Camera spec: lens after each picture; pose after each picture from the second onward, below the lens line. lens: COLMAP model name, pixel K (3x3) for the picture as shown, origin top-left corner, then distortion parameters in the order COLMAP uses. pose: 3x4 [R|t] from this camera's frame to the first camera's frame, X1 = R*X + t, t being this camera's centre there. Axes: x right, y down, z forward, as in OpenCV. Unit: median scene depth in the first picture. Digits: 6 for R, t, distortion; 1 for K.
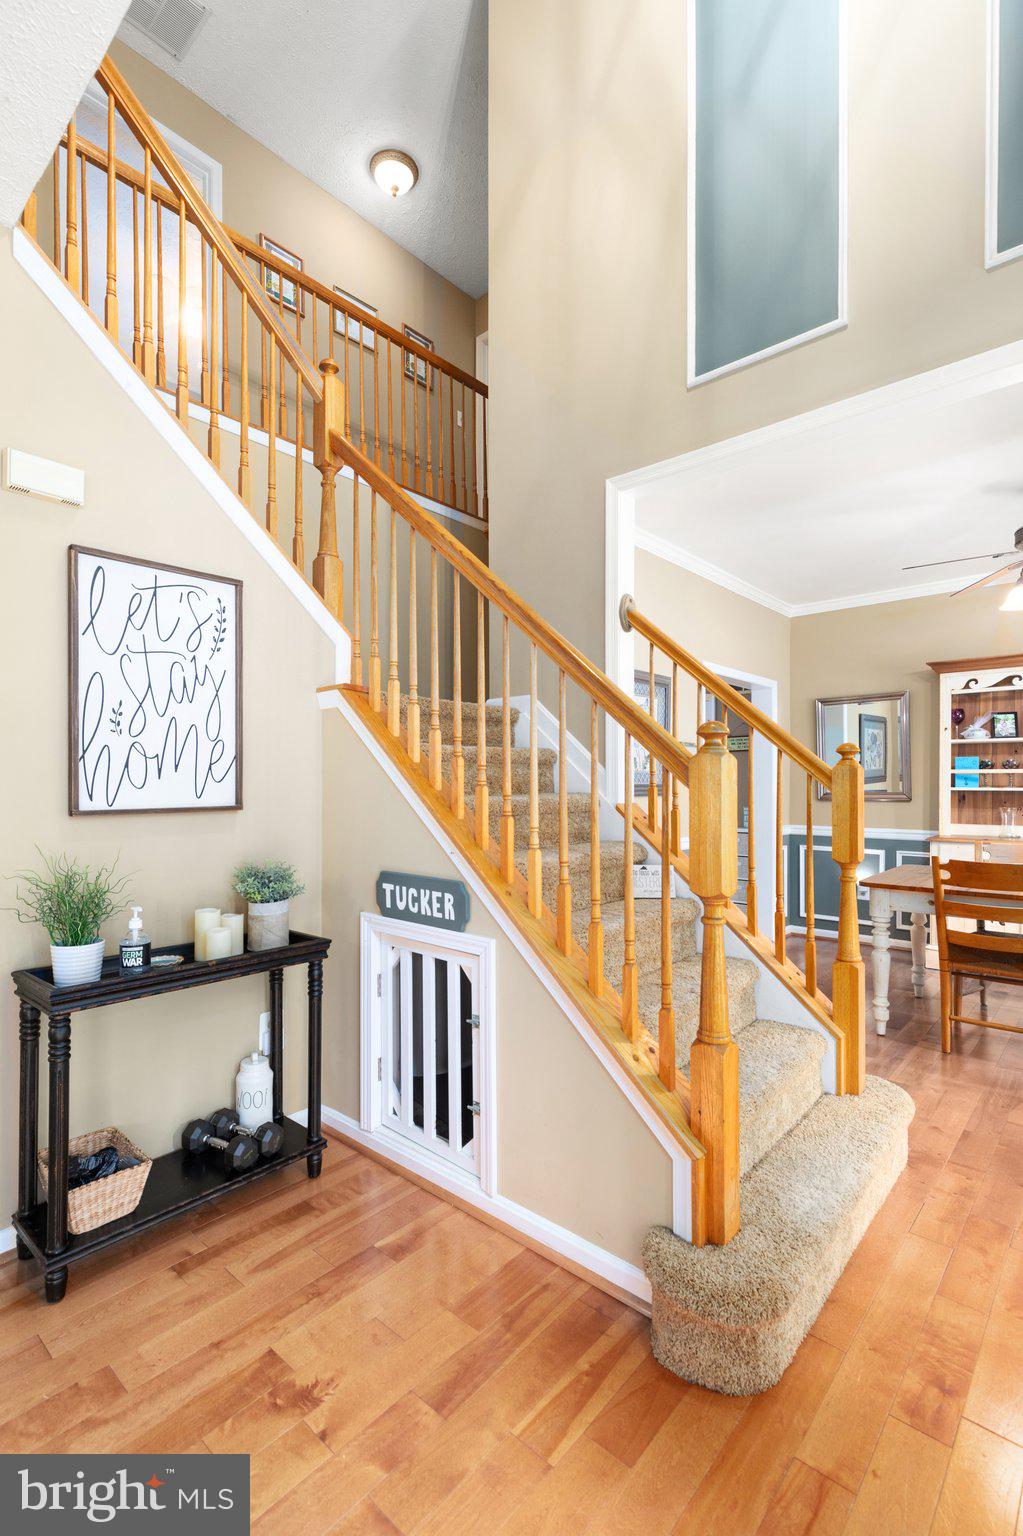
lens RADIAL K [[703.8, 0, 518.0], [0, 703.8, 783.2], [0, 0, 1]] dist [0.008829, -0.000621]
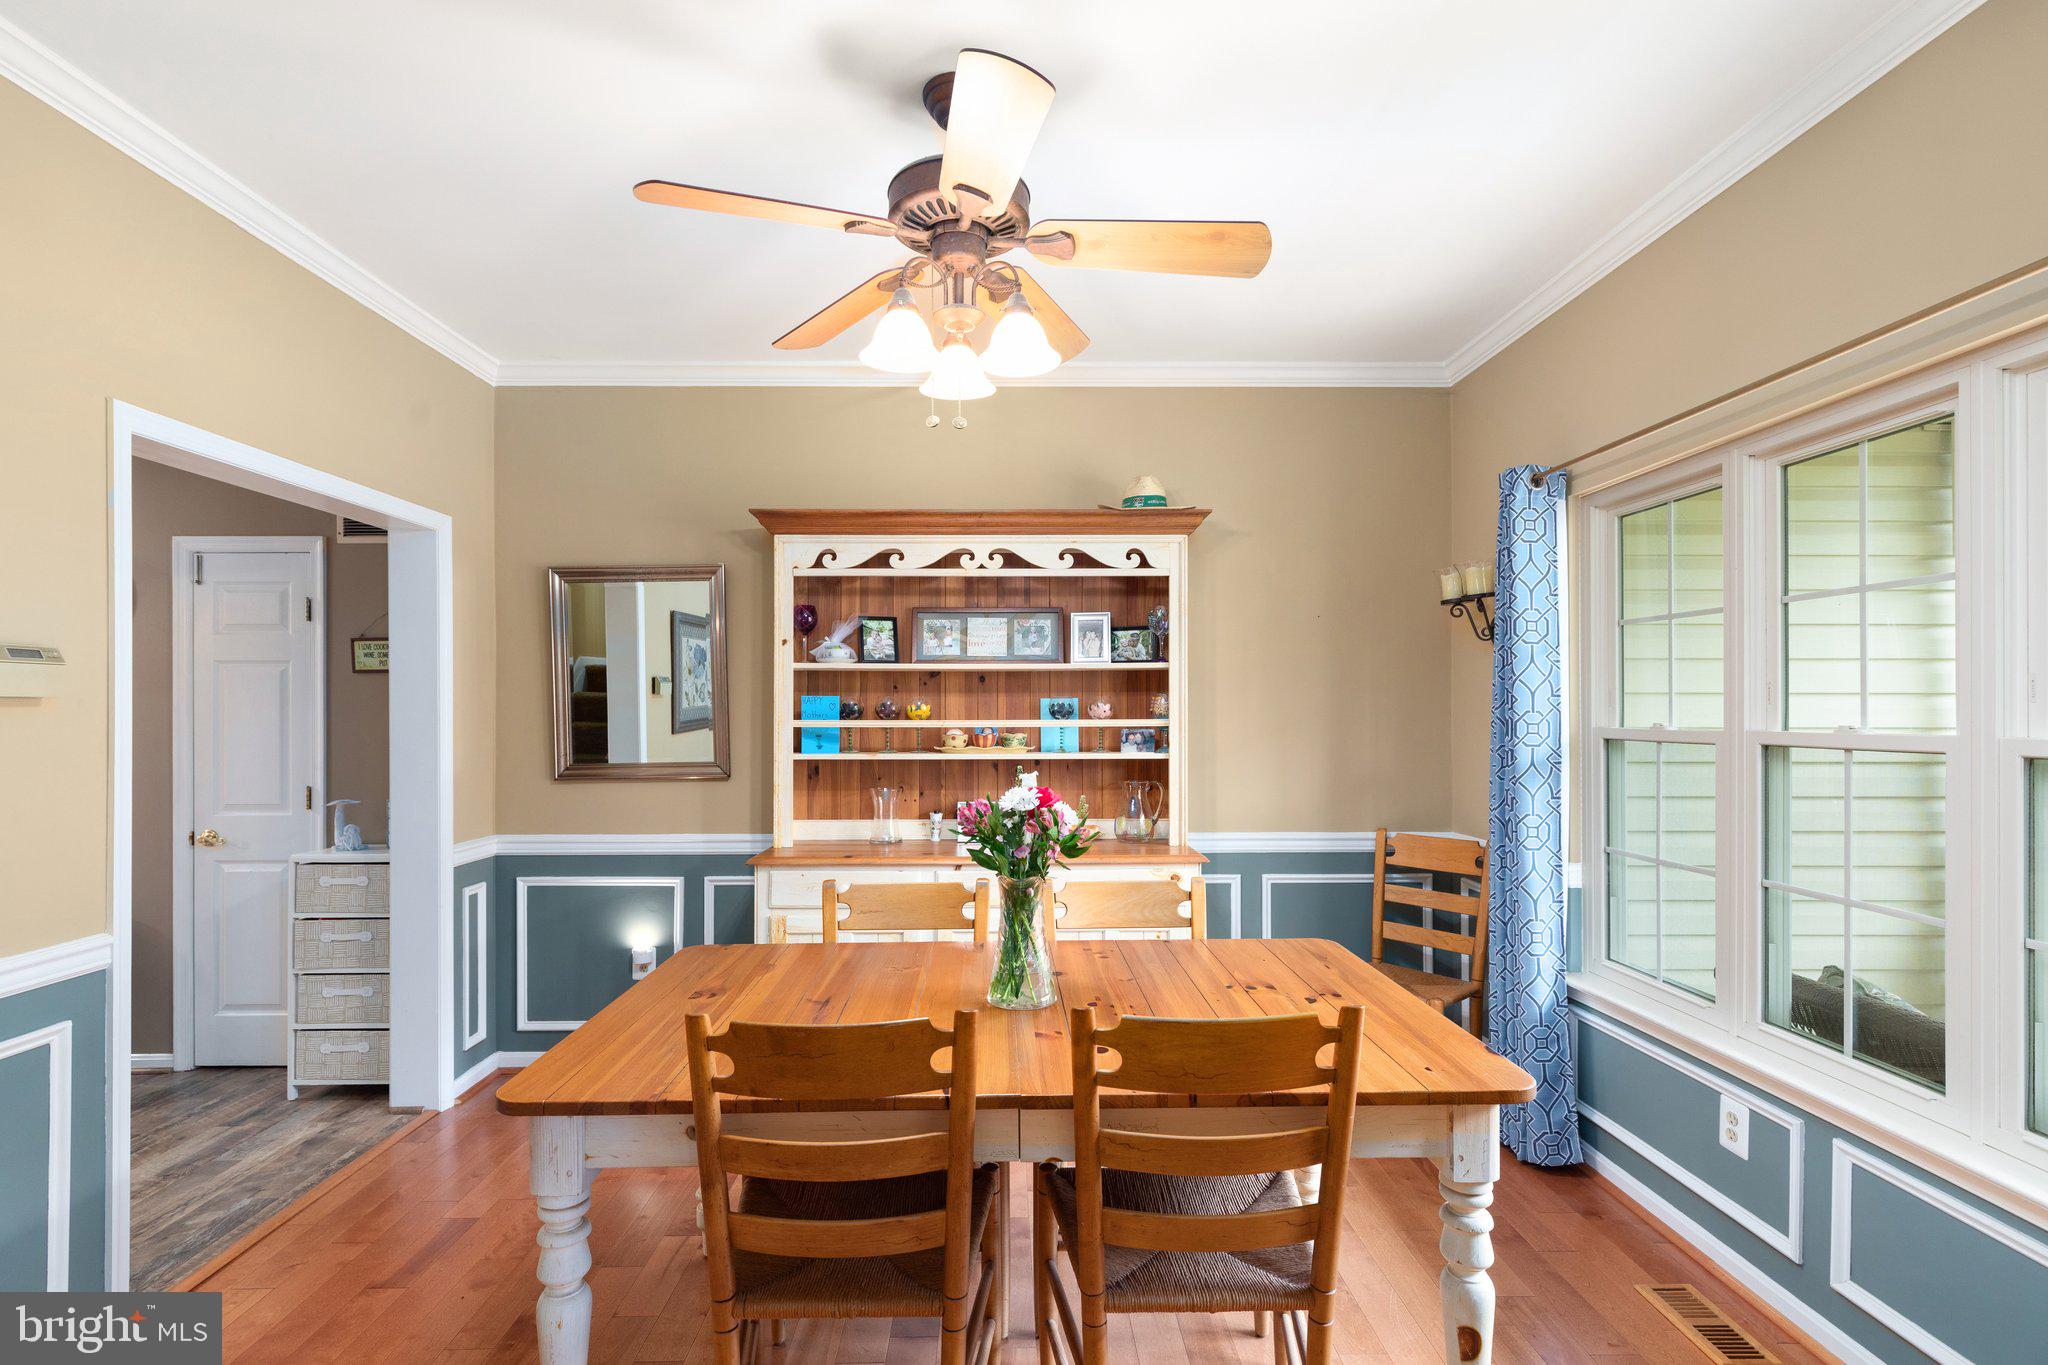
lens RADIAL K [[938.4, 0, 1016.2], [0, 938.4, 711.0], [0, 0, 1]] dist [0.008829, -0.000621]
pose [[0.740033, -0.003431, 0.672562, 0.268309], [0.003414, 0.999993, 0.001344, -0.026542], [-0.672562, 0.001302, 0.740040, 0.375801]]
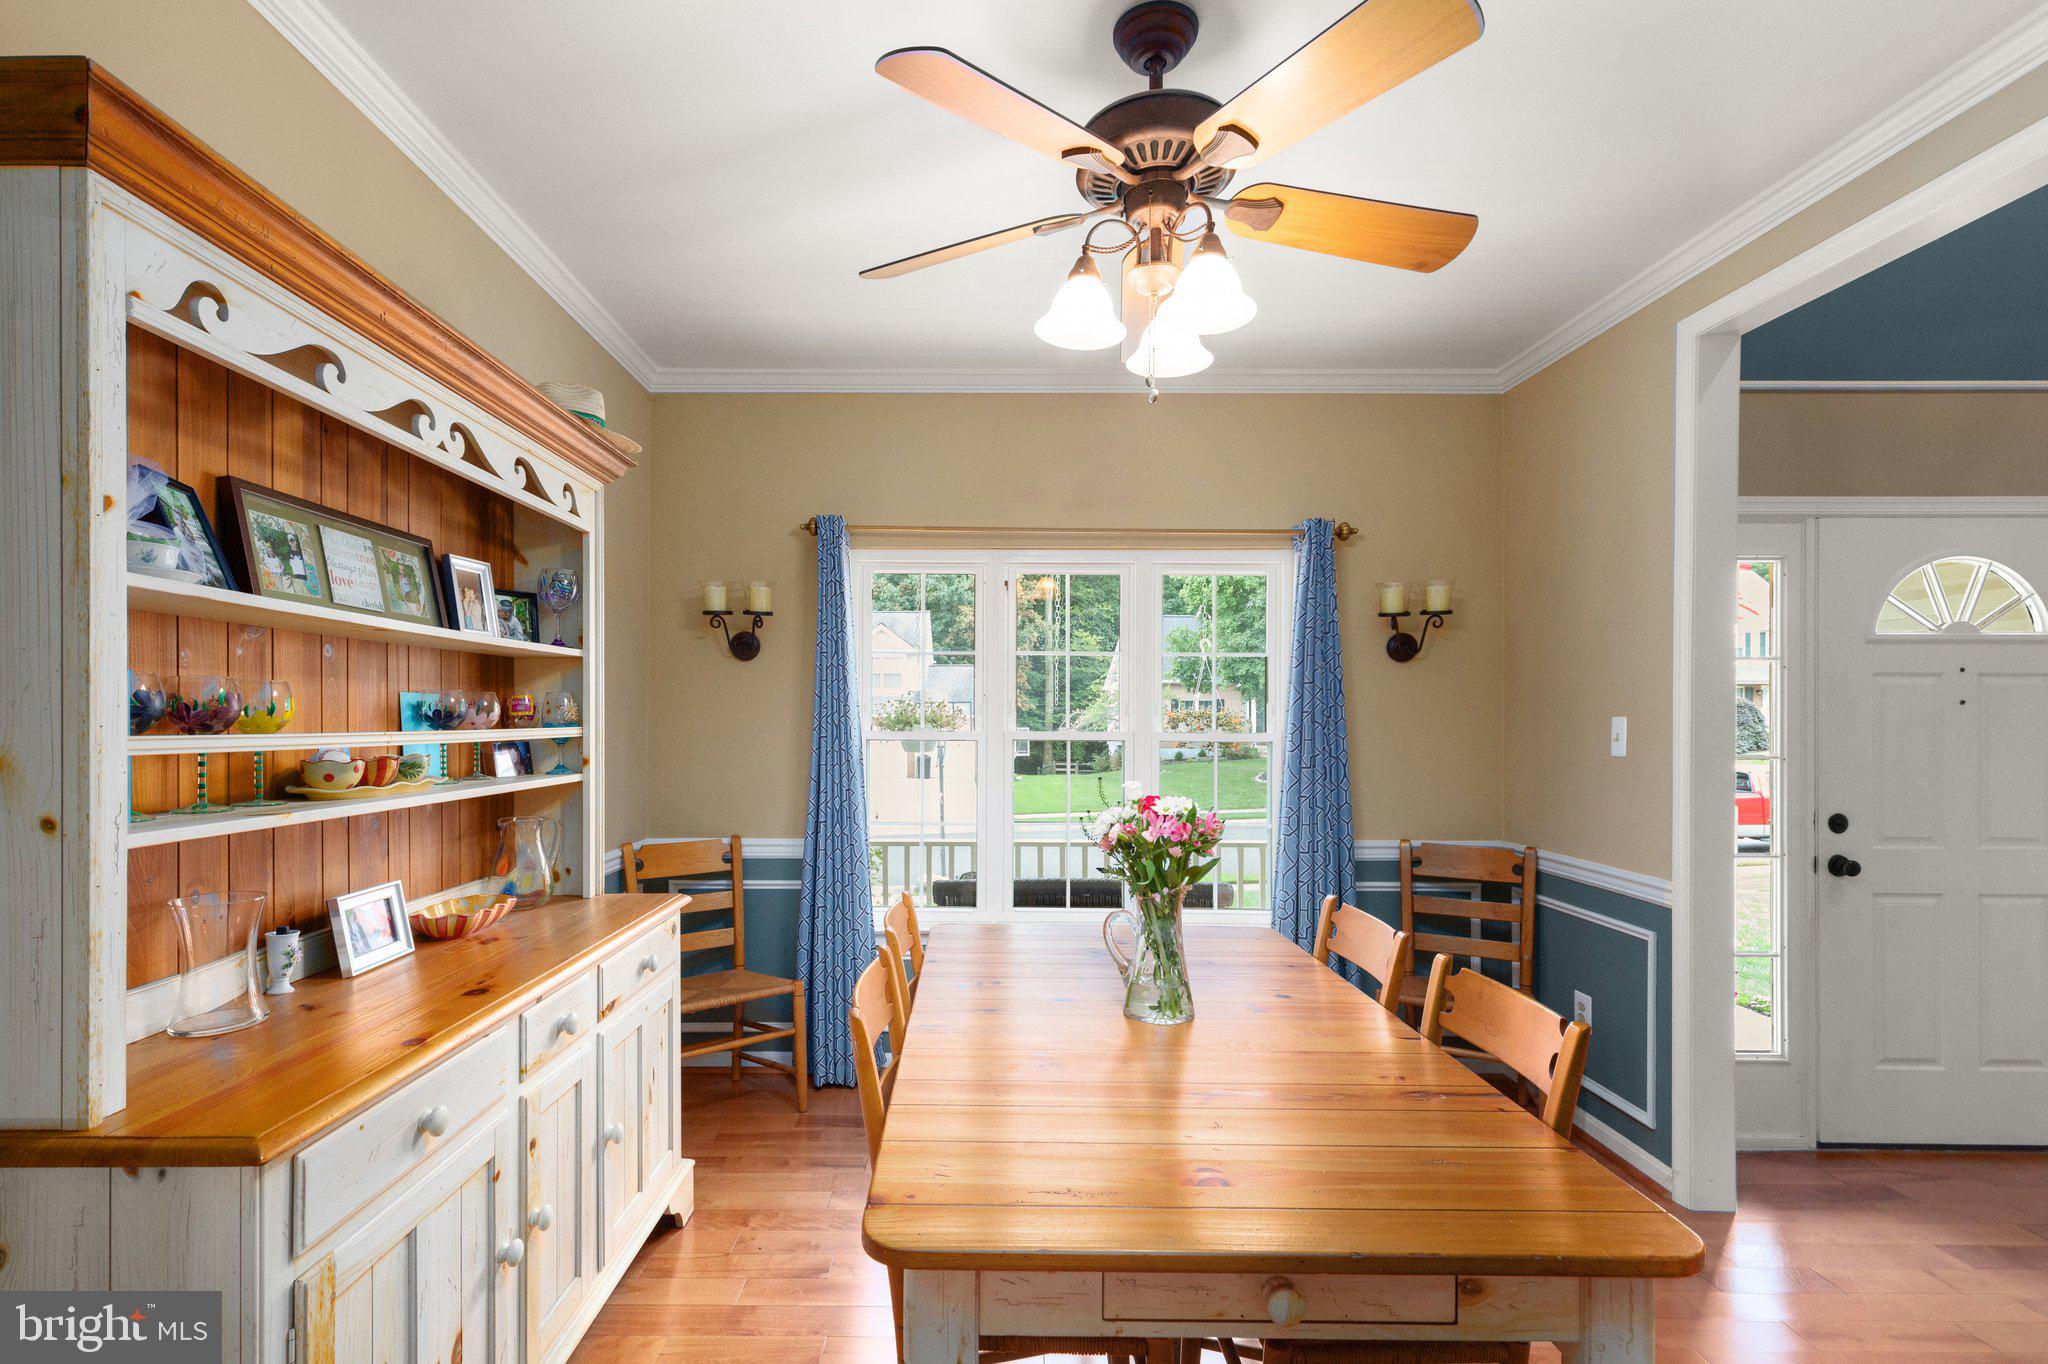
lens RADIAL K [[938.4, 0, 1016.2], [0, 938.4, 710.5], [0, 0, 1]] dist [0.008829, -0.000621]
pose [[-0.670516, 0.007657, 0.741855, 0.285104], [0.000745, 0.999953, -0.009648, -0.023166], [-0.741894, -0.005916, -0.670491, 0.993282]]
